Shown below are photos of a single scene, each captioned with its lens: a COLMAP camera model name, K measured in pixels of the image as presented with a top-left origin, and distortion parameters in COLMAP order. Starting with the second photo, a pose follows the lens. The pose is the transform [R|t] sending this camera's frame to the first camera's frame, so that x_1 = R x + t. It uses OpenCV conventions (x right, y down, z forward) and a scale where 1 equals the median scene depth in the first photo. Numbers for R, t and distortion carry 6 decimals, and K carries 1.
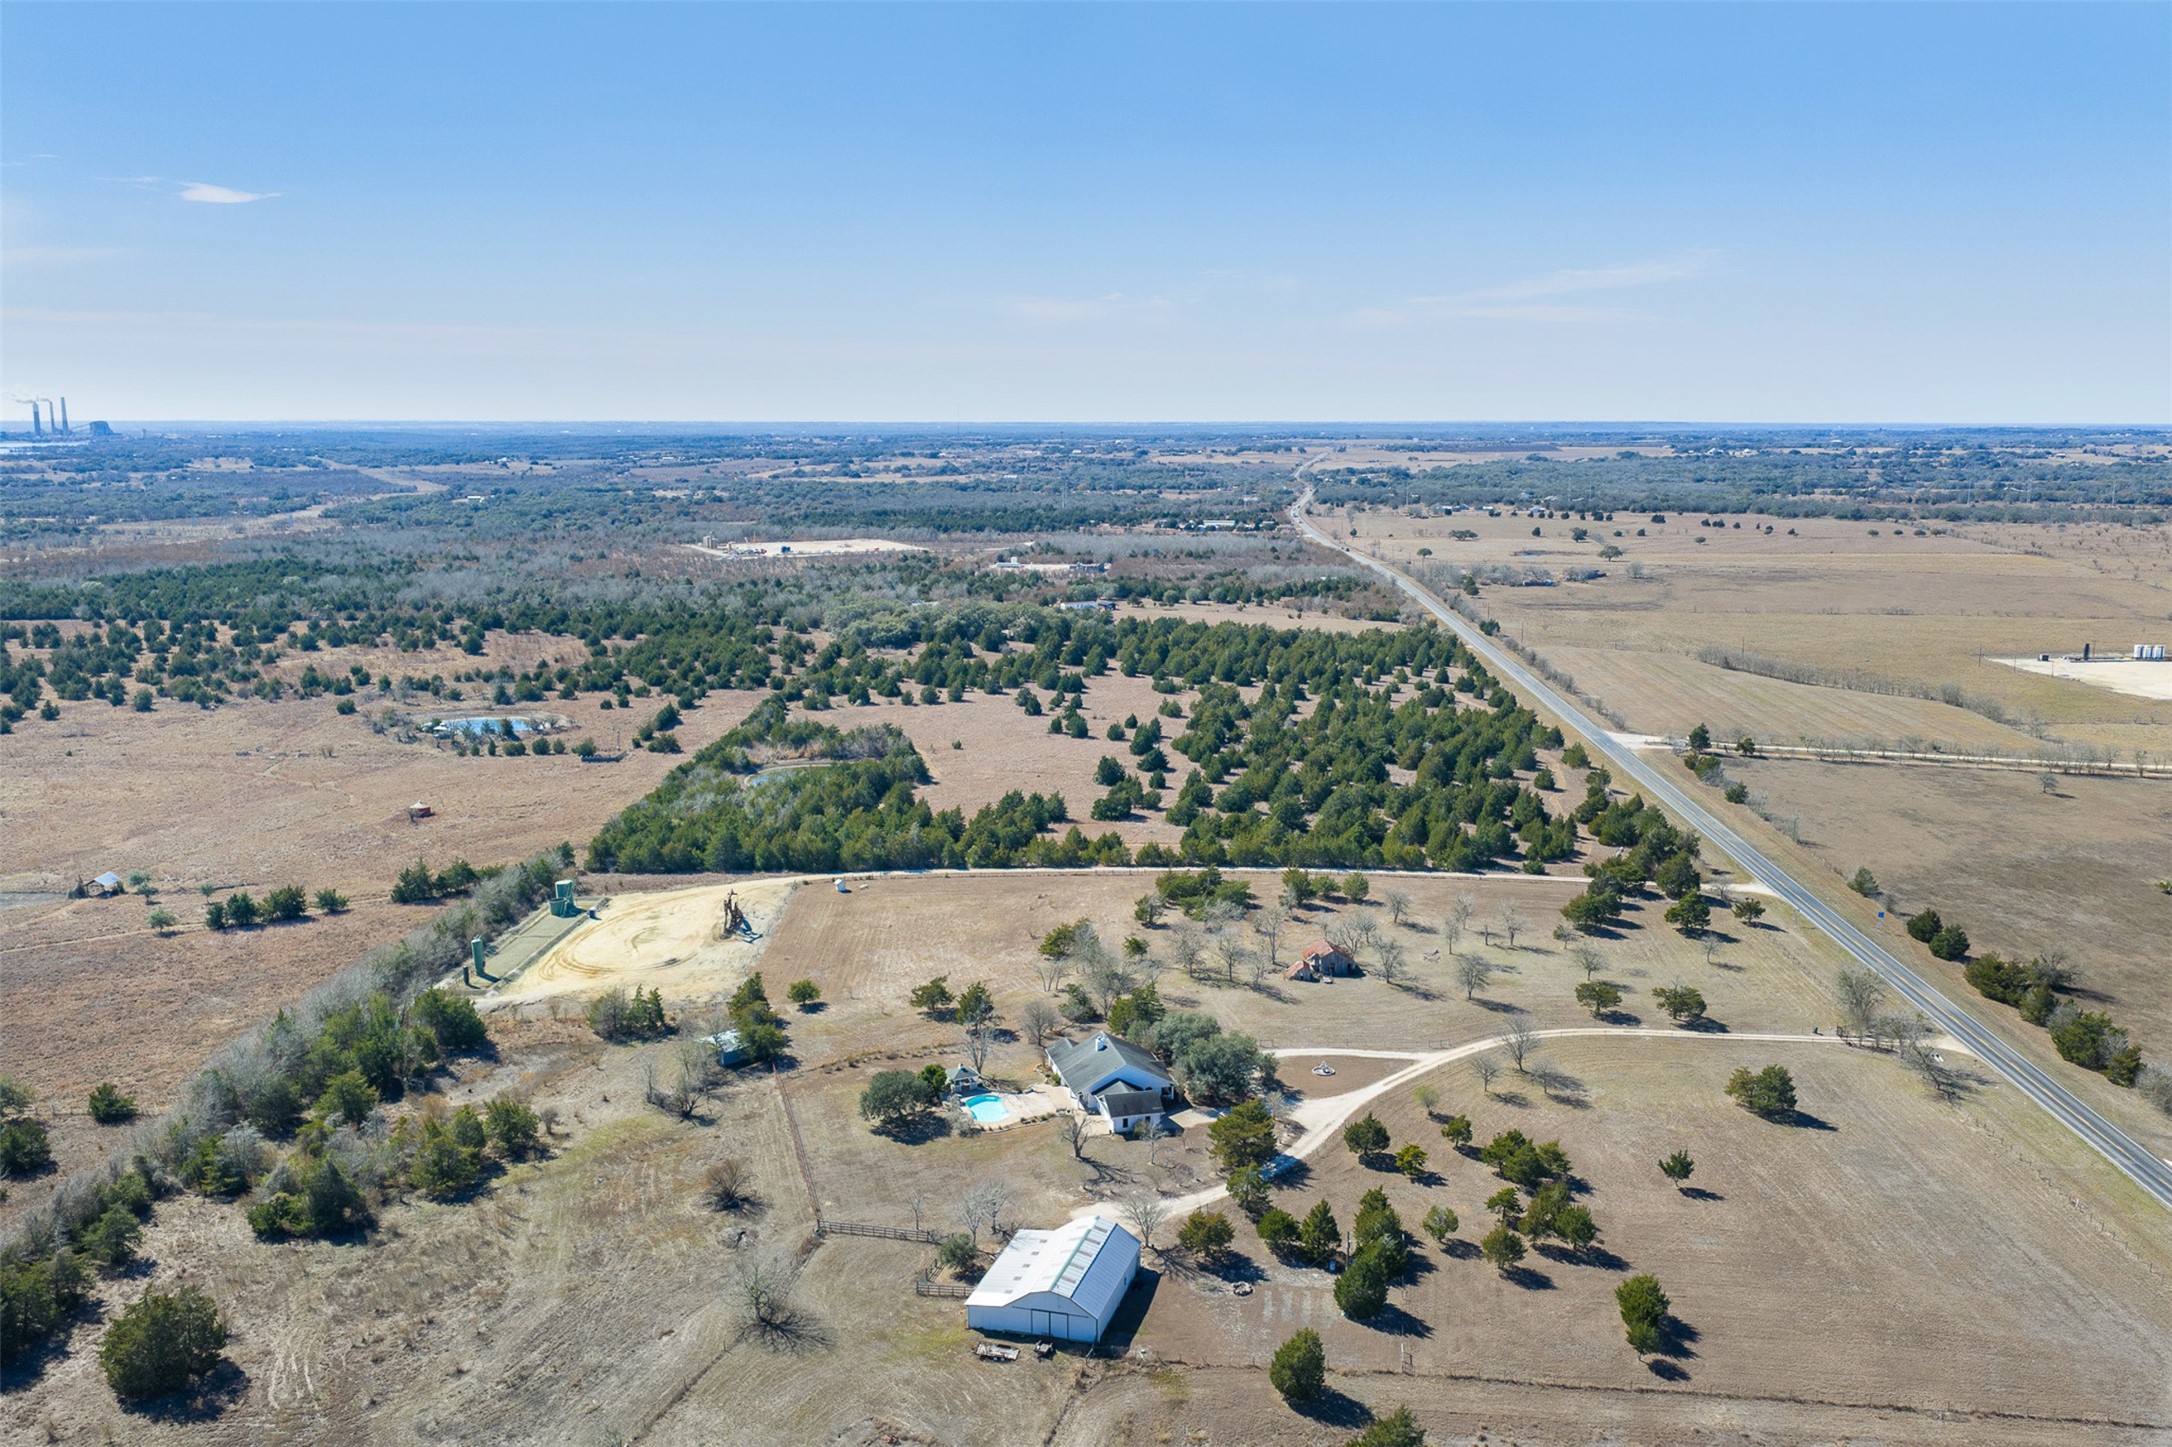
lens RADIAL K [[1777.6, 0, 1093.3], [0, 1777.6, 721.9], [0, 0, 1]] dist [0.016328, -0.027111]
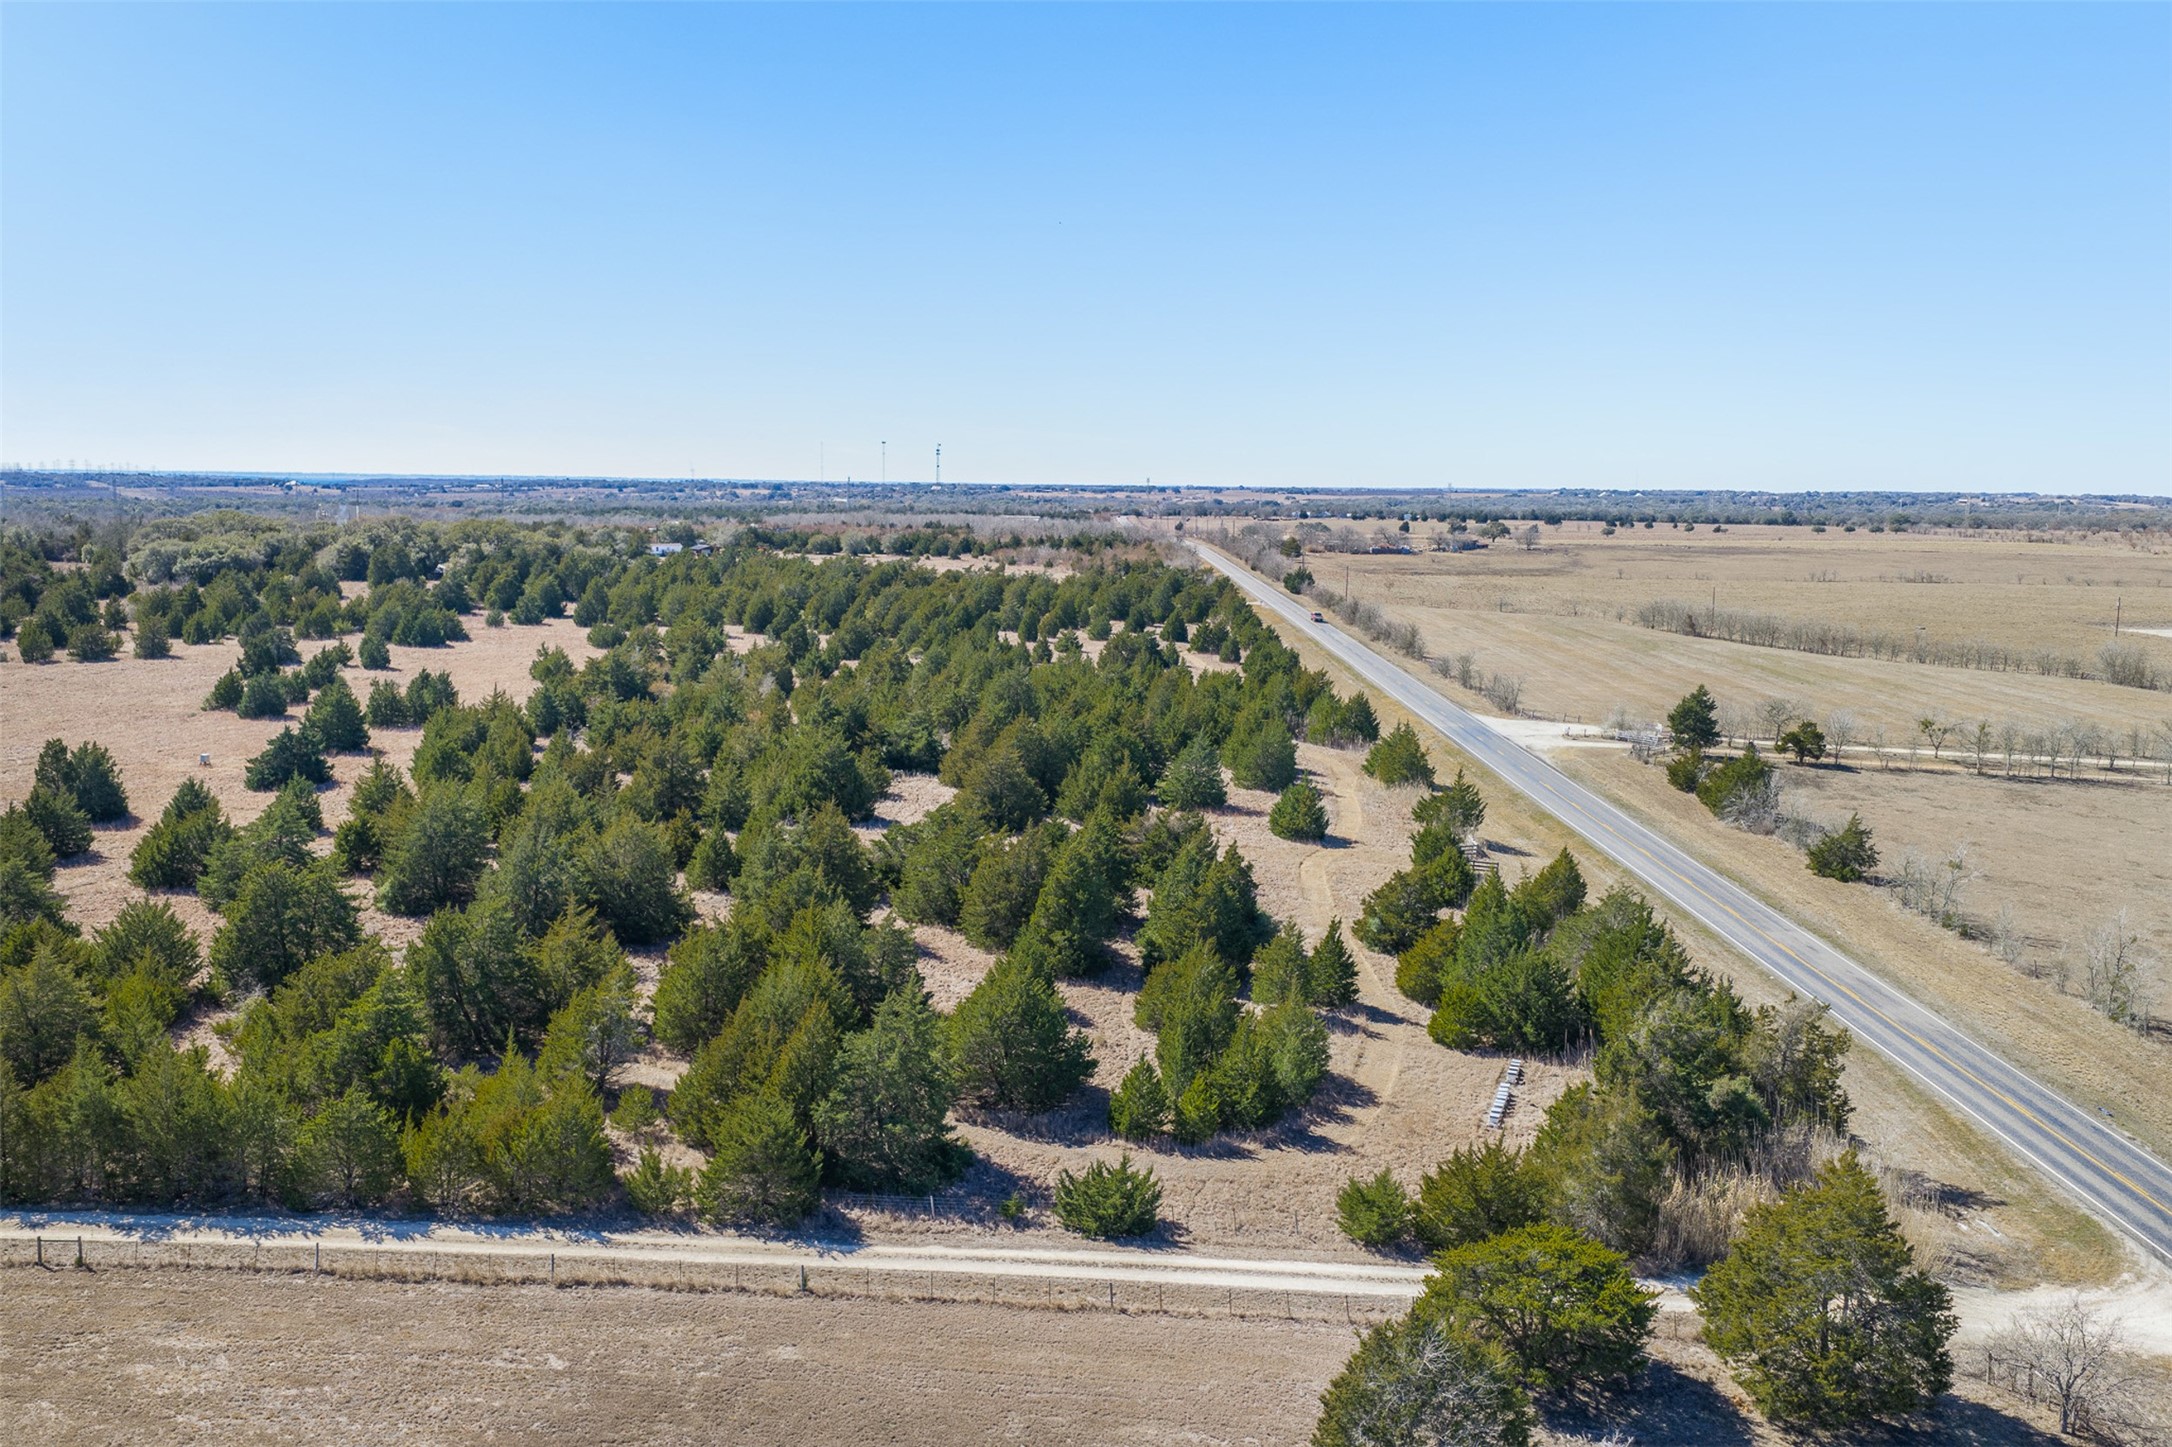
lens RADIAL K [[1777.6, 0, 1098.2], [0, 1777.6, 714.9], [0, 0, 1]] dist [0.016328, -0.027111]
pose [[0.998089, 0.008457, 0.061211, 0.182804], [-0.006176, 0.999283, -0.037365, 0.025368], [-0.061483, 0.036916, 0.997425, 0.617678]]
